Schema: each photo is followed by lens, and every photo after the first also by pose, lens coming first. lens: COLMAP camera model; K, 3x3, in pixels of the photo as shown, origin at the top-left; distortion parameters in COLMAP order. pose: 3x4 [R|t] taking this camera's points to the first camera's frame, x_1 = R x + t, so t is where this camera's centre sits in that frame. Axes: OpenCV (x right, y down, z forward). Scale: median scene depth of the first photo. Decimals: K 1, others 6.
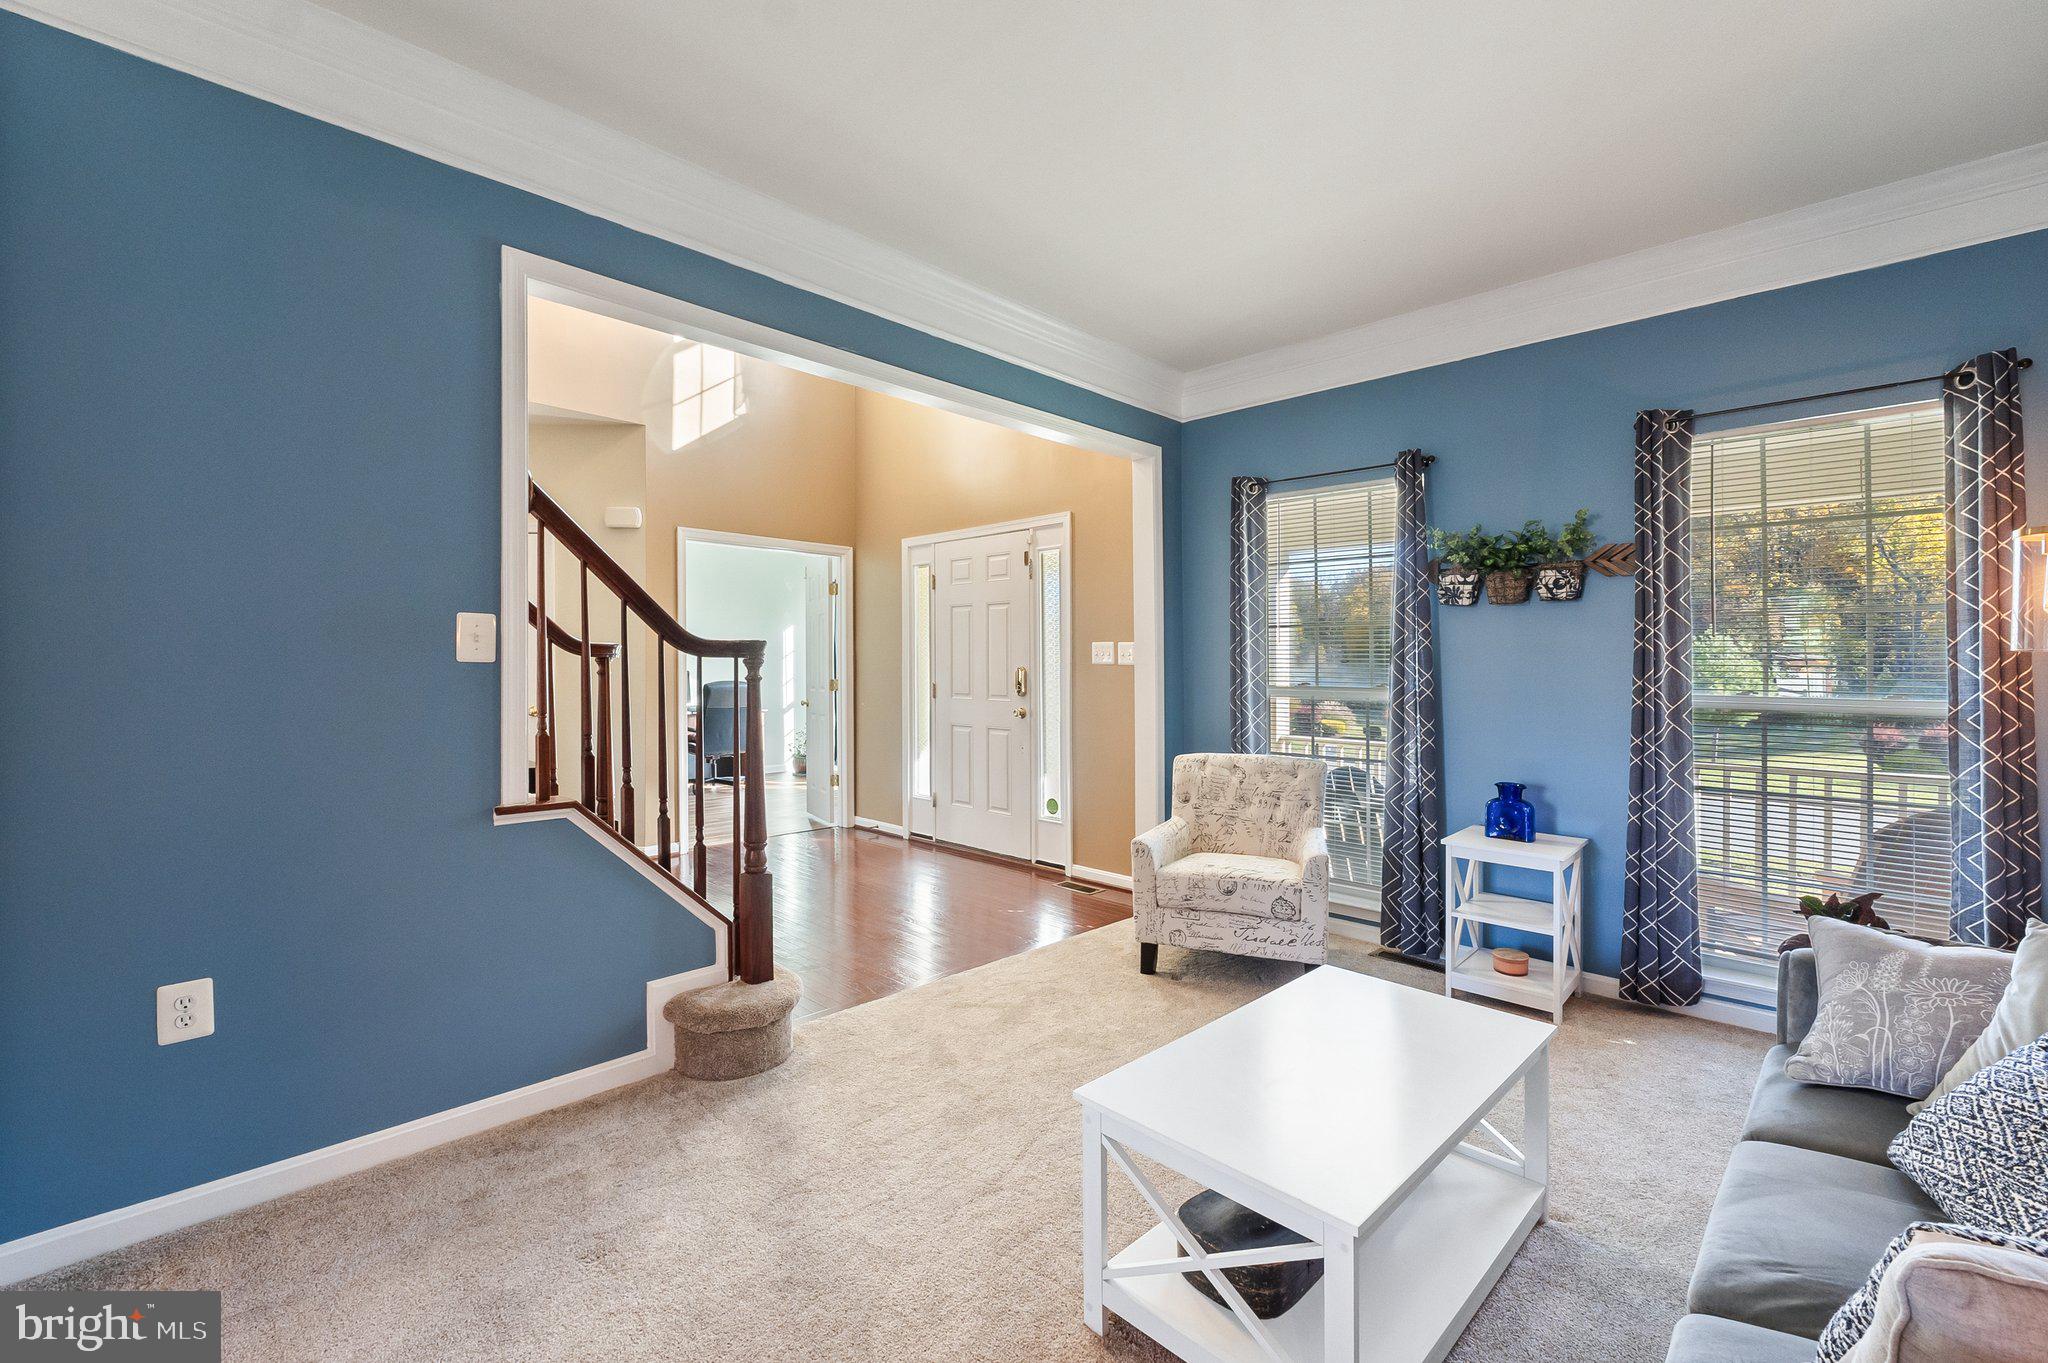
lens RADIAL K [[873.2, 0, 1025.1], [0, 873.2, 678.4], [0, 0, 1]] dist [-0.002036, -0.002092]
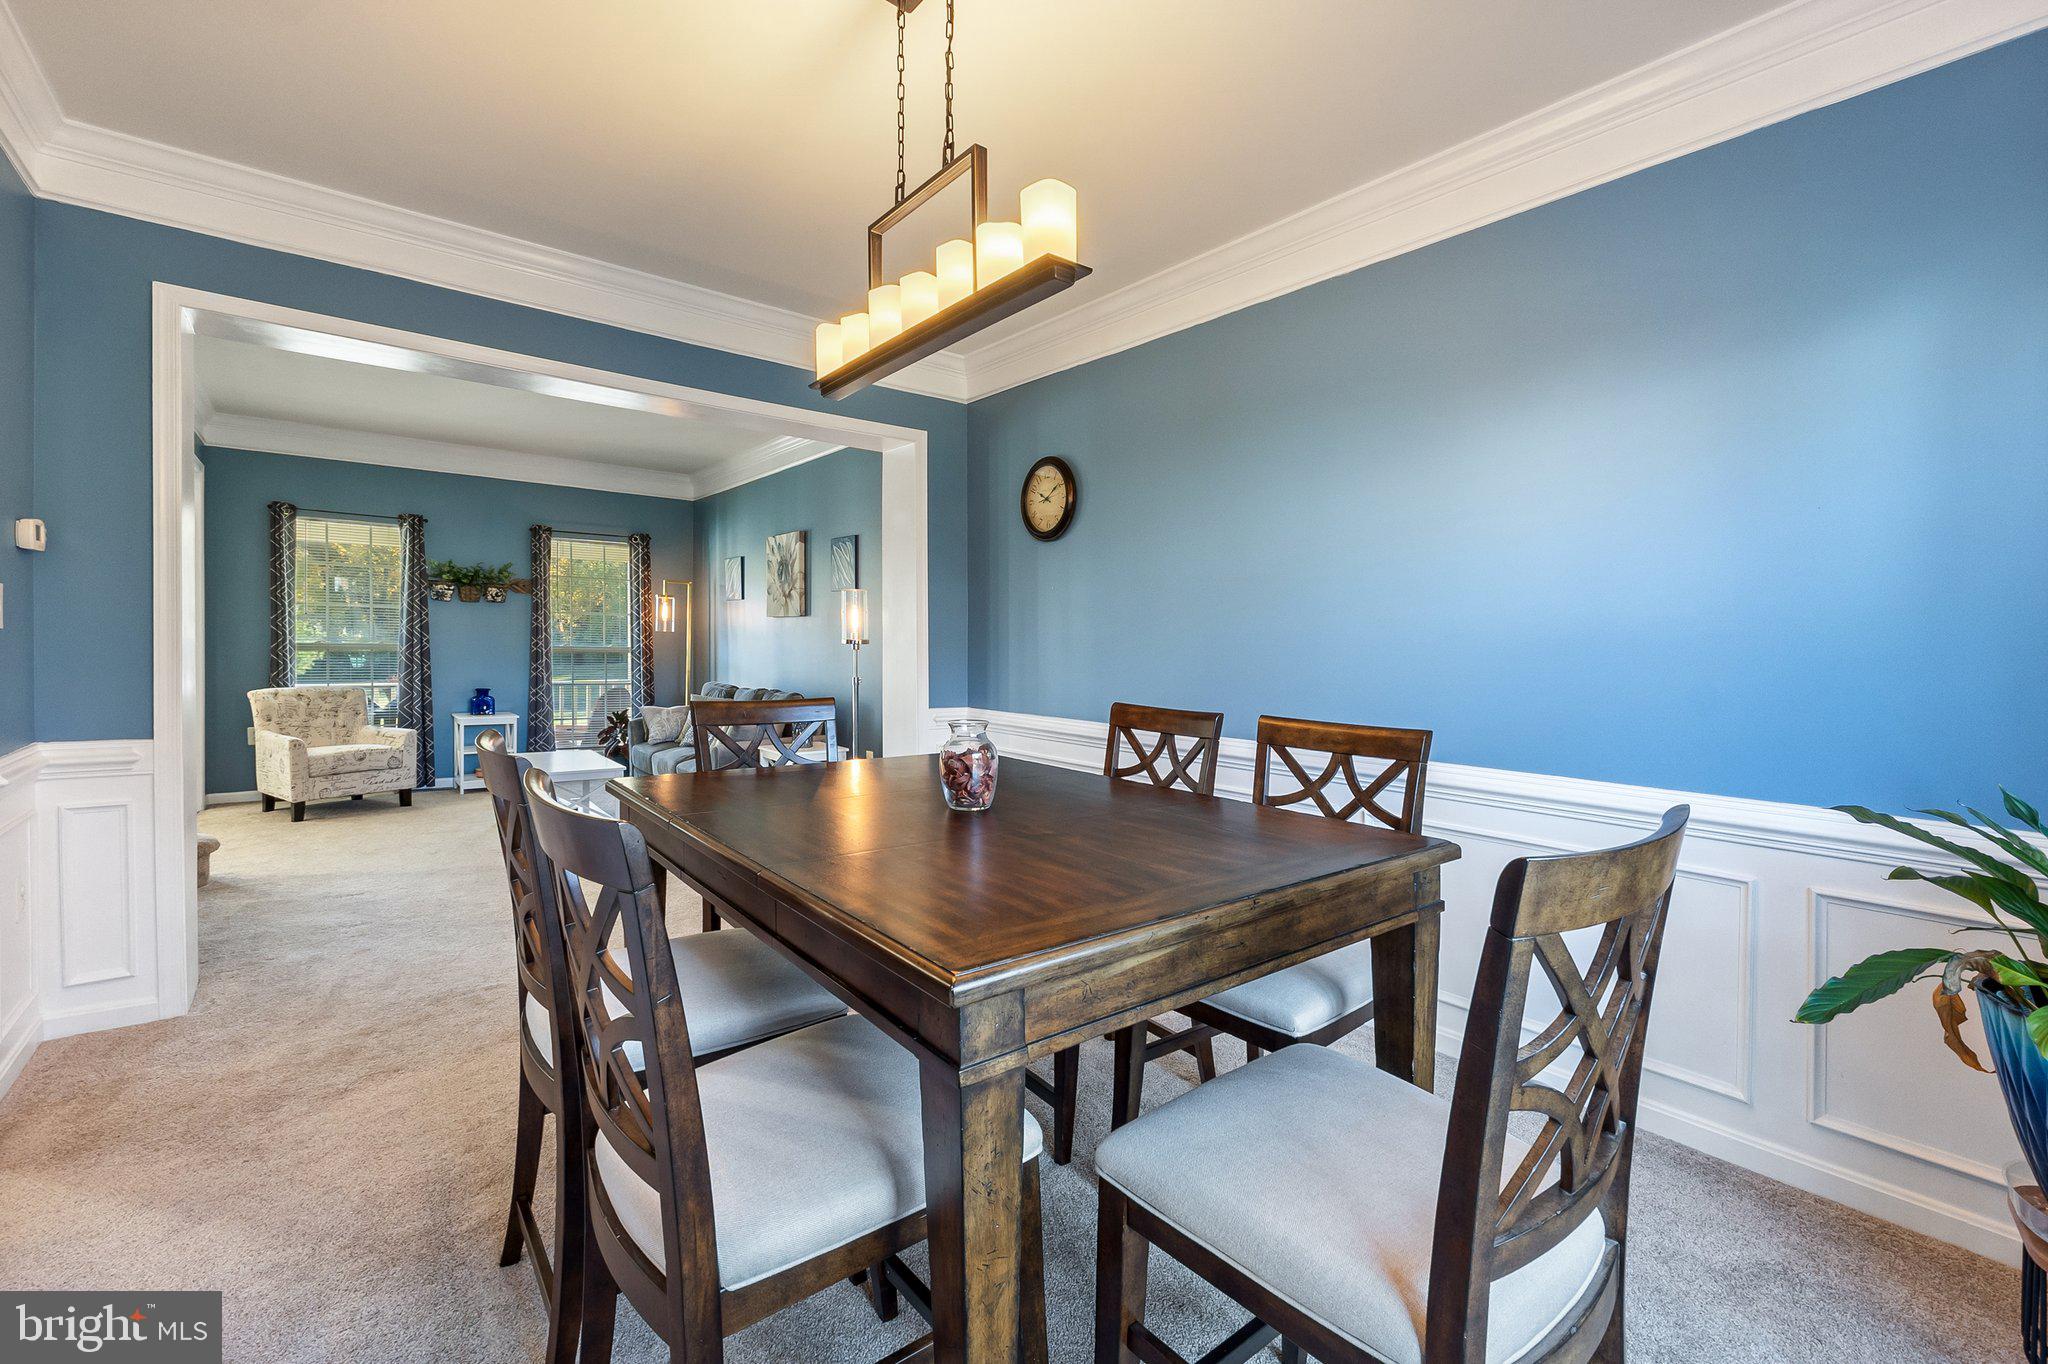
lens RADIAL K [[873.2, 0, 1029.9], [0, 873.2, 669.0], [0, 0, 1]] dist [-0.002036, -0.002092]
pose [[0.133458, -0.031785, 0.990545, -1.374109], [-0.003669, 0.999463, 0.032565, 0.000014], [-0.991048, -0.007981, 0.133270, -0.599108]]
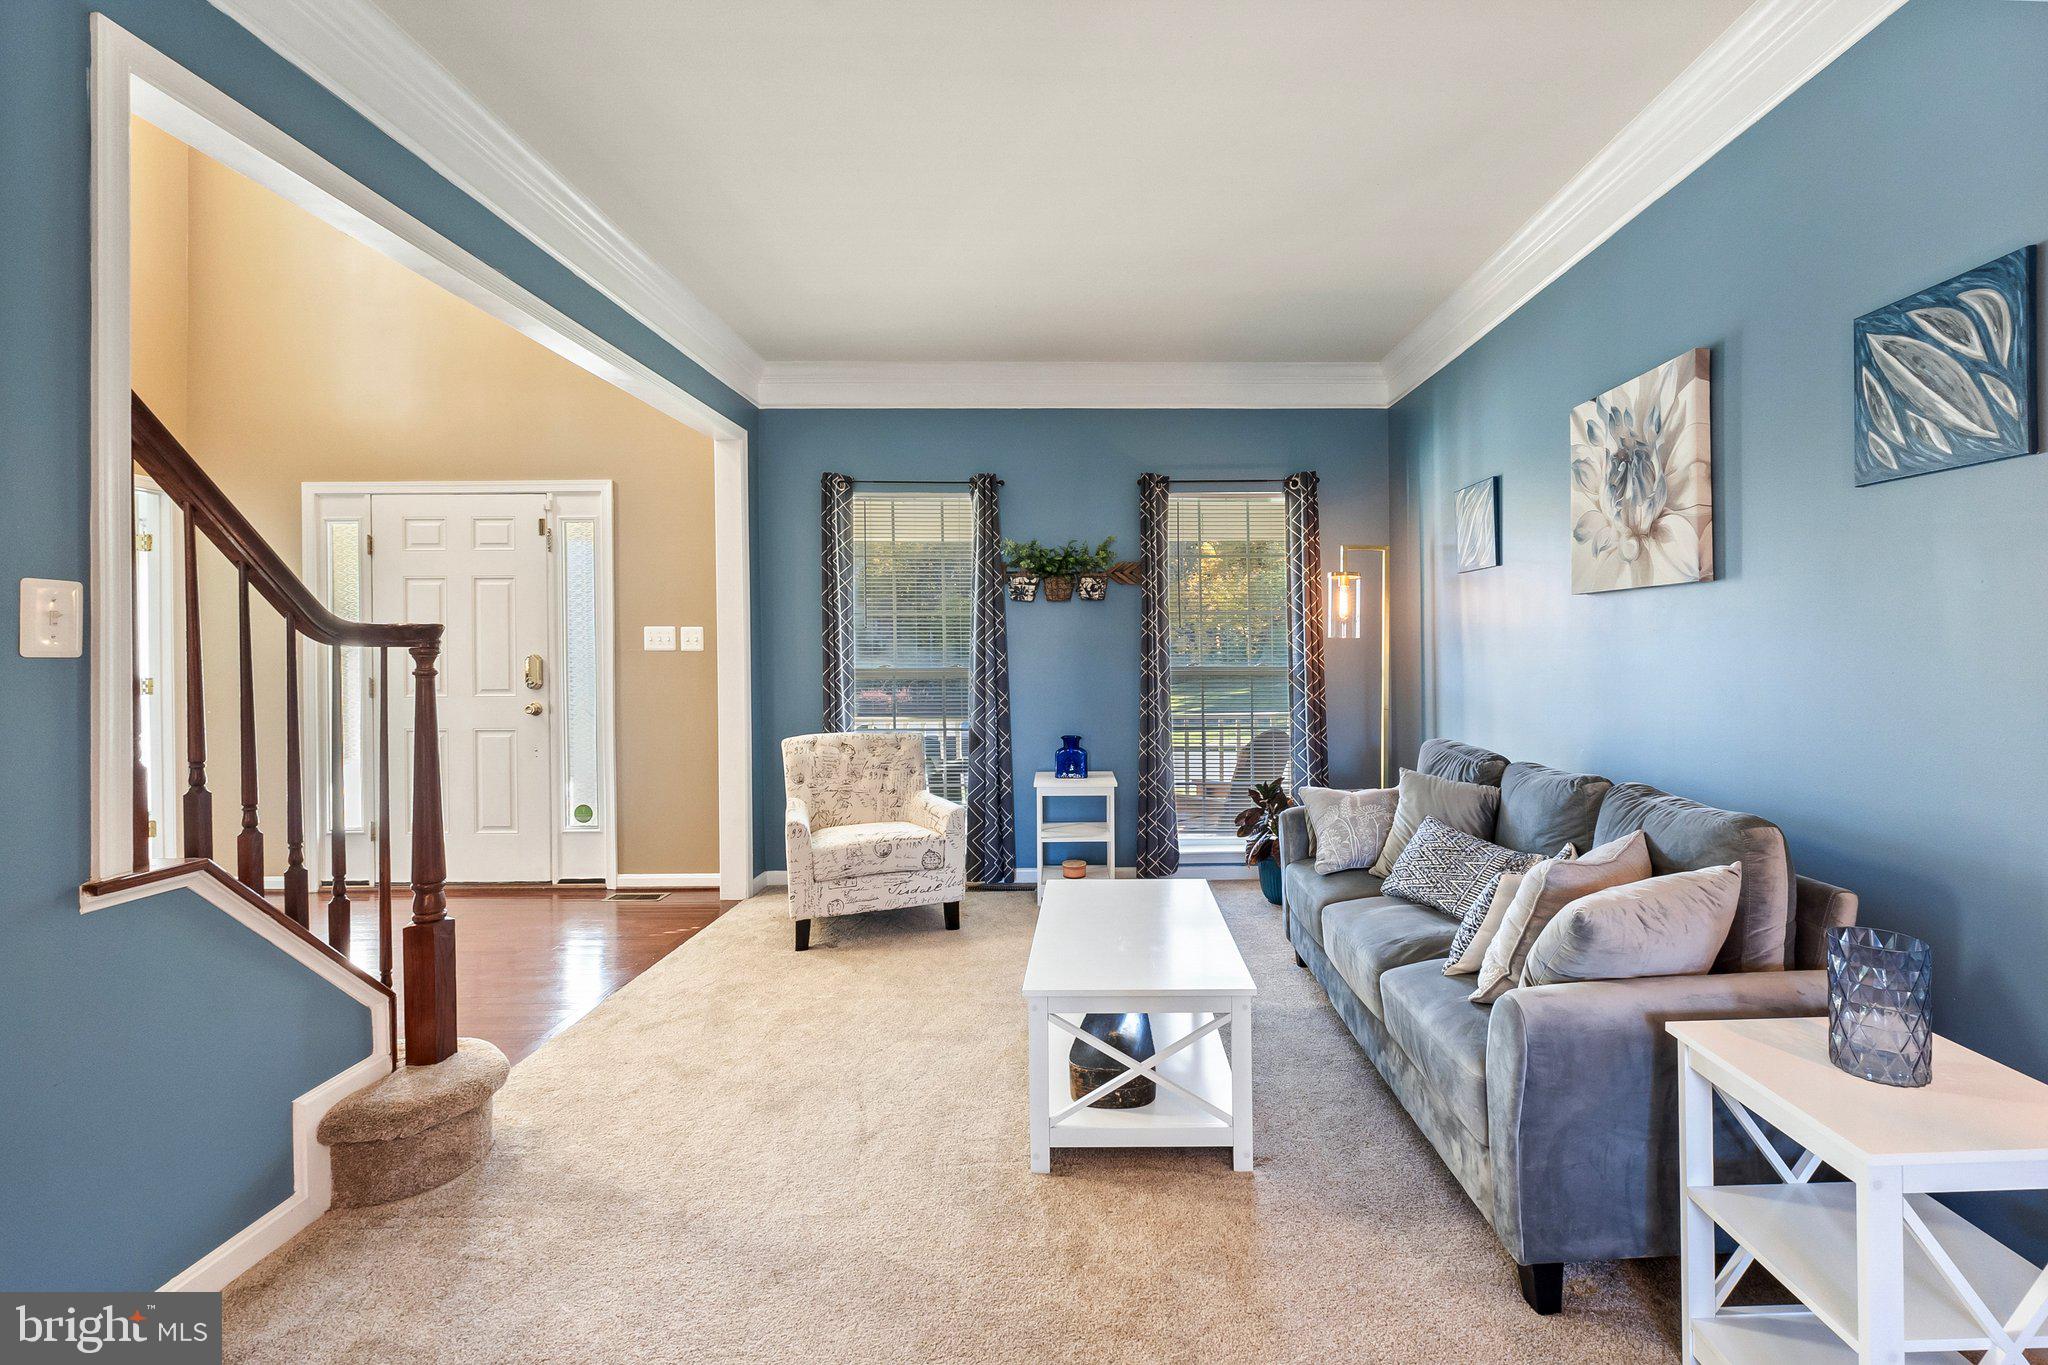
lens RADIAL K [[873.2, 0, 1118.2], [0, 873.2, 659.3], [0, 0, 1]] dist [-0.002036, -0.002092]
pose [[0.700413, -0.018592, 0.713495, -0.352823], [0.020686, 0.999770, 0.005745, -0.003310], [-0.713438, 0.010735, 0.700636, 0.009419]]
